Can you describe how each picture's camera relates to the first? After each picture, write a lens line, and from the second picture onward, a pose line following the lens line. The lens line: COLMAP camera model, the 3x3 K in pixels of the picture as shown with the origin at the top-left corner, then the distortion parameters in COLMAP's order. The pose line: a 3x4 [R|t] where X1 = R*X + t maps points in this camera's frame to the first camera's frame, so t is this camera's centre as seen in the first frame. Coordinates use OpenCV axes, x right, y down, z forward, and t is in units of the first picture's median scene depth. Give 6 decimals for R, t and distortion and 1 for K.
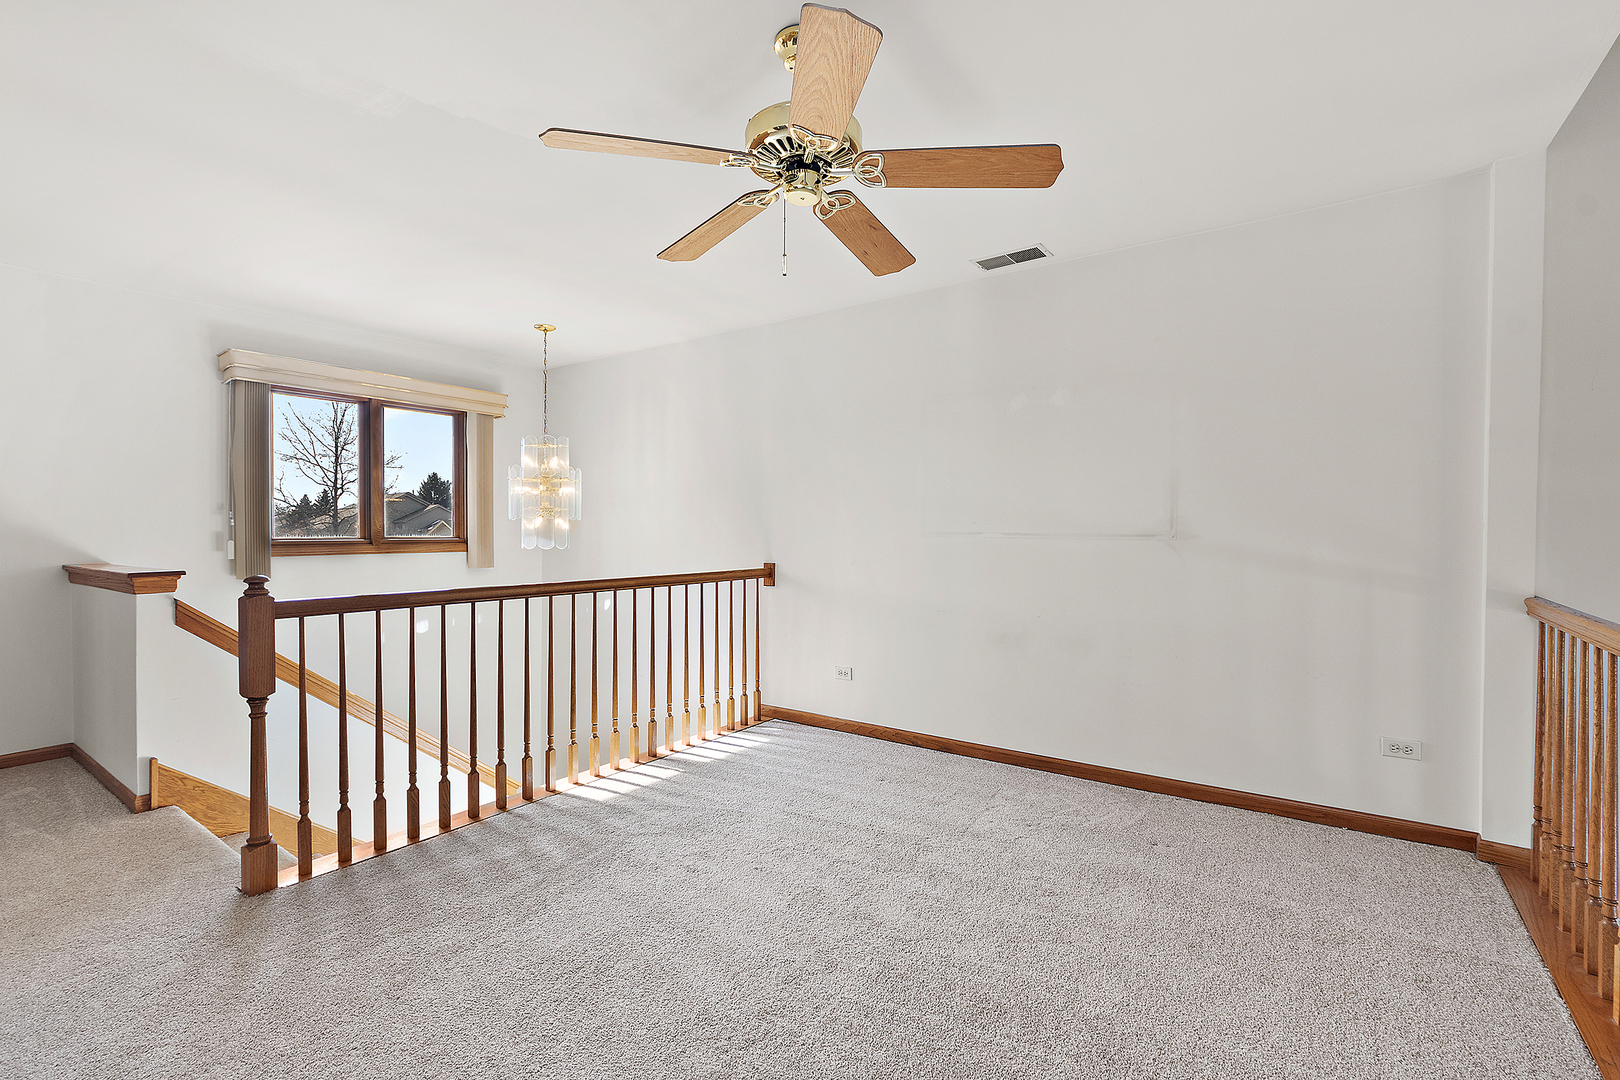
lens RADIAL K [[730.2, 0, 799.5], [0, 730.2, 536.8], [0, 0, 1]] dist [0.012968, 0.000818]
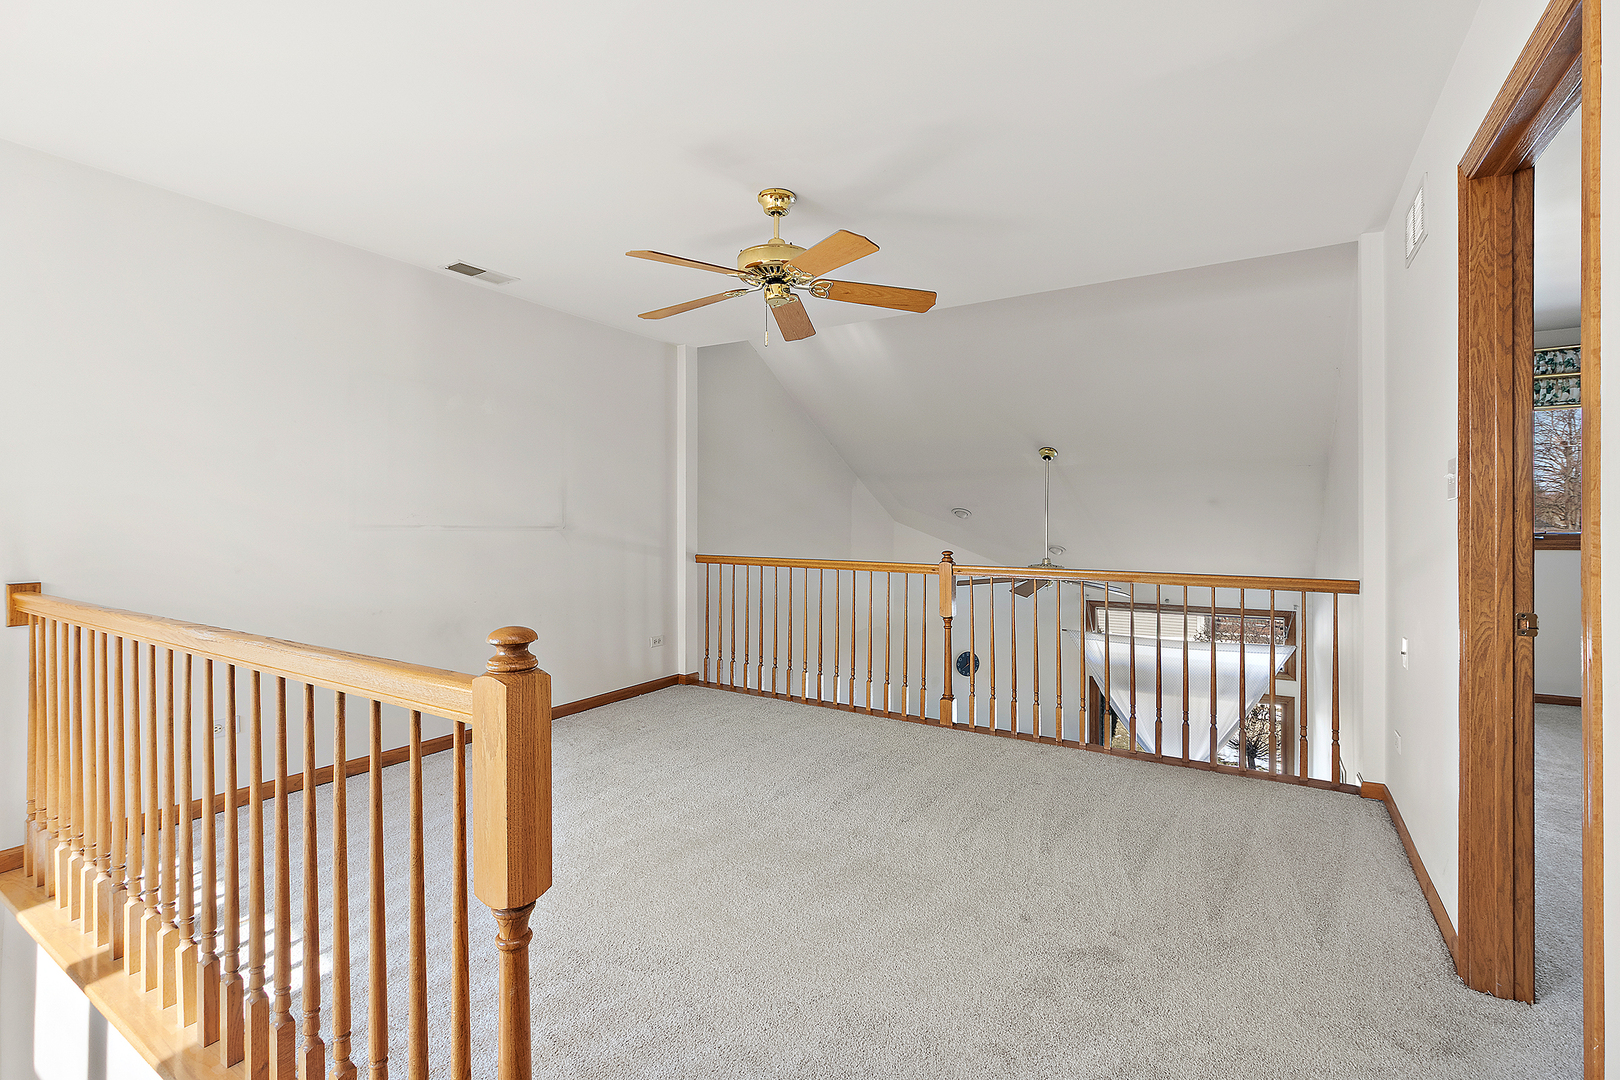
lens RADIAL K [[730.2, 0, 803.9], [0, 730.2, 527.9], [0, 0, 1]] dist [0.012968, 0.000818]
pose [[-0.087768, -0.003646, 0.996134, -0.889819], [0.011564, 0.999922, 0.004678, -0.001468], [-0.996074, 0.011930, -0.087719, 0.669302]]
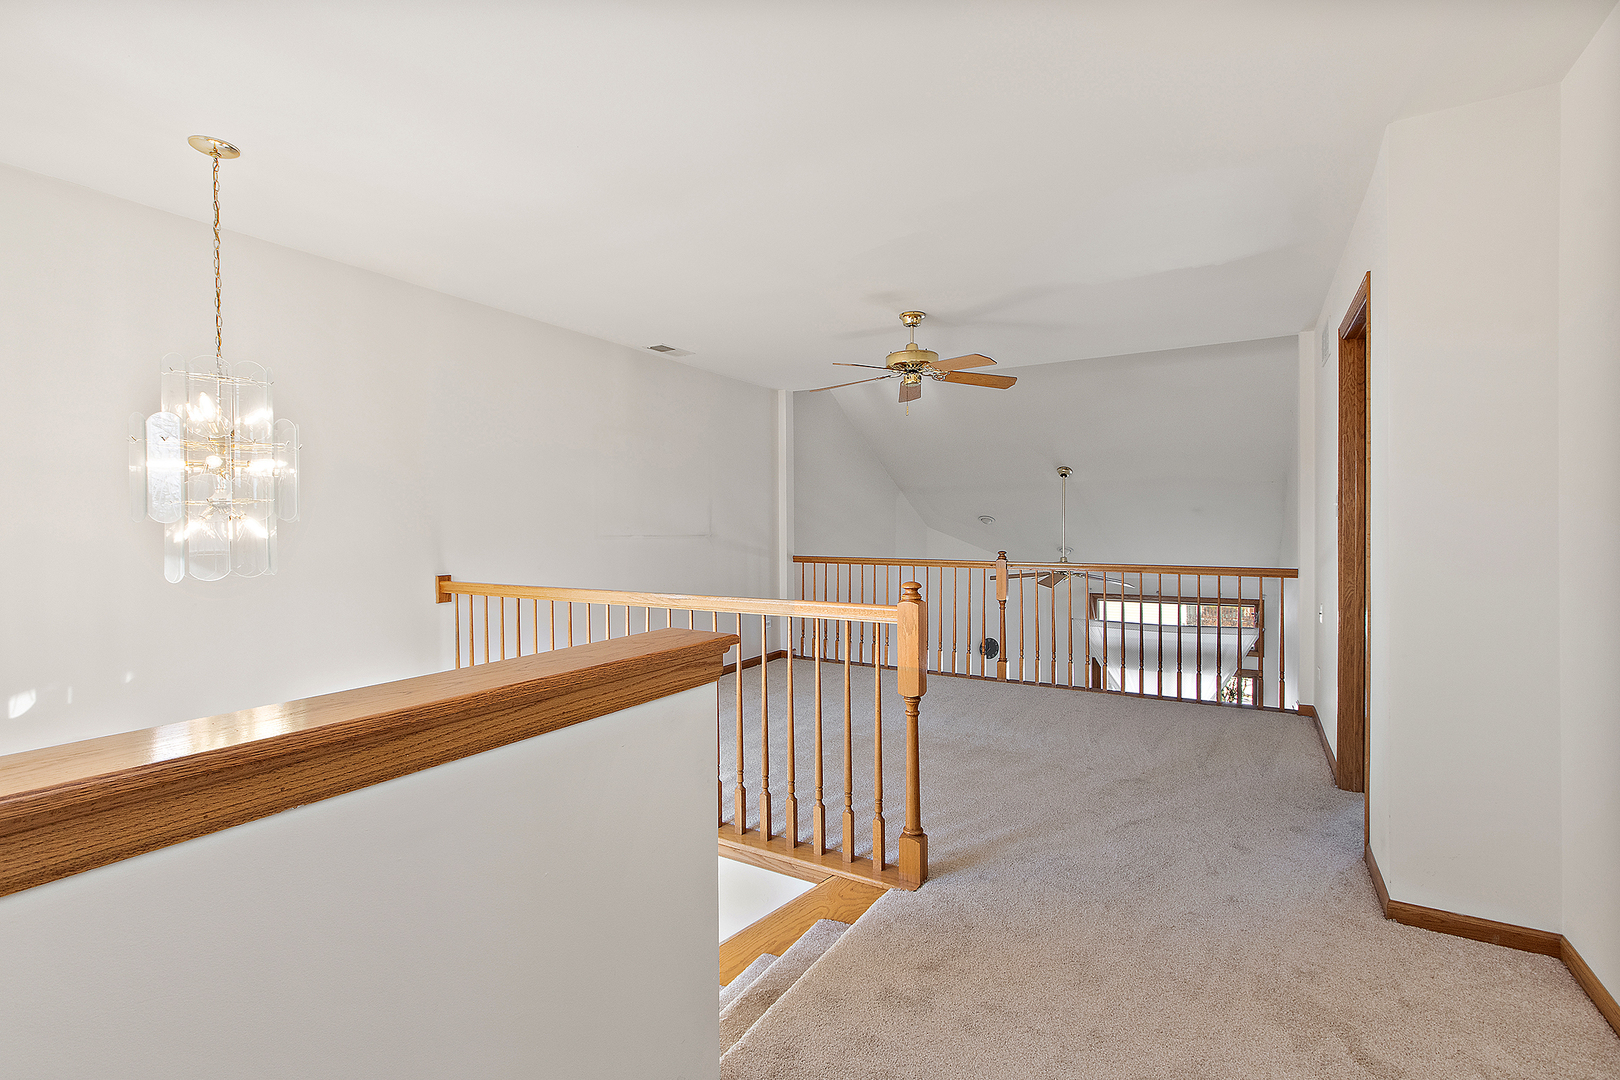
lens RADIAL K [[730.2, 0, 805.9], [0, 730.2, 539.3], [0, 0, 1]] dist [0.012968, 0.000818]
pose [[-0.112018, -0.014737, 0.993597, -1.301170], [0.018454, 0.999687, 0.016908, -0.017467], [-0.993535, 0.020230, -0.111711, 0.963545]]
